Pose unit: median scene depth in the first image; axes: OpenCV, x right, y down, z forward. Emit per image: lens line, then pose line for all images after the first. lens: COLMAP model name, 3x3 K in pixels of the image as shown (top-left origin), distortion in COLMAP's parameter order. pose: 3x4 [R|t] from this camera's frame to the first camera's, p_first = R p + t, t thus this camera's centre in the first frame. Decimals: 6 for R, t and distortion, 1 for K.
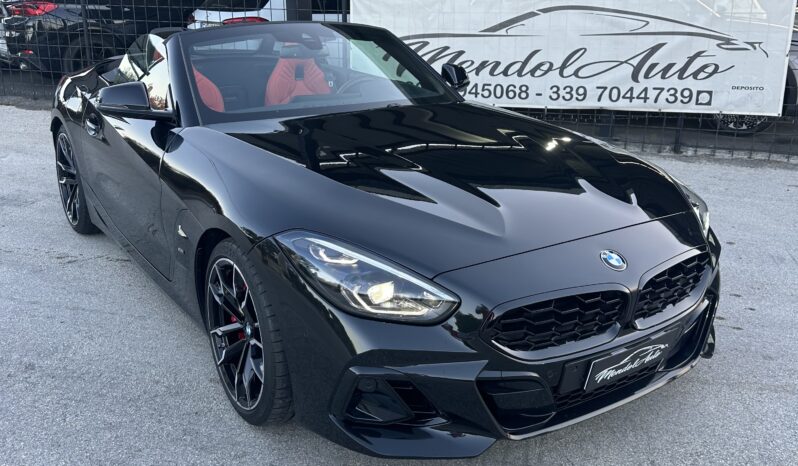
lens RADIAL K [[754.1, 0, 390.0], [0, 754.1, 234.1], [0, 0, 1]] dist [0.126555, -0.220980]
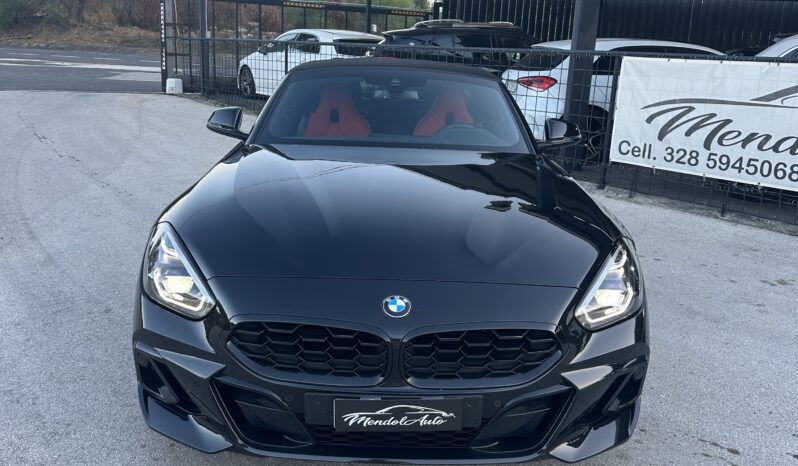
lens RADIAL K [[738.7, 0, 404.6], [0, 738.7, 239.7], [0, 0, 1]] dist [0.175631, -0.366364]
pose [[0.847070, 0.161608, -0.506315, 0.271099], [-0.201348, 0.979218, -0.024307, -0.006729], [0.491864, 0.122535, 0.862006, 0.079932]]
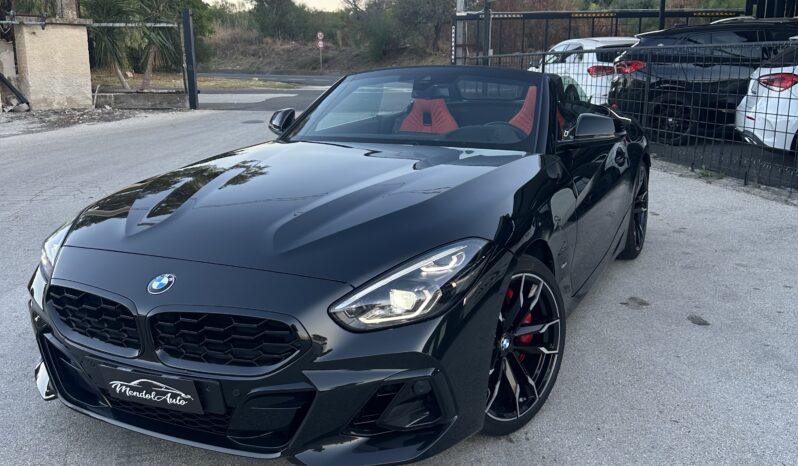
lens RADIAL K [[745.4, 0, 397.0], [0, 745.4, 225.3], [0, 0, 1]] dist [0.150899, -0.340964]
pose [[0.513436, 0.172511, -0.840609, 0.456798], [-0.254671, 0.966084, 0.042710, -0.055731], [0.819467, 0.192150, 0.539956, 0.275826]]
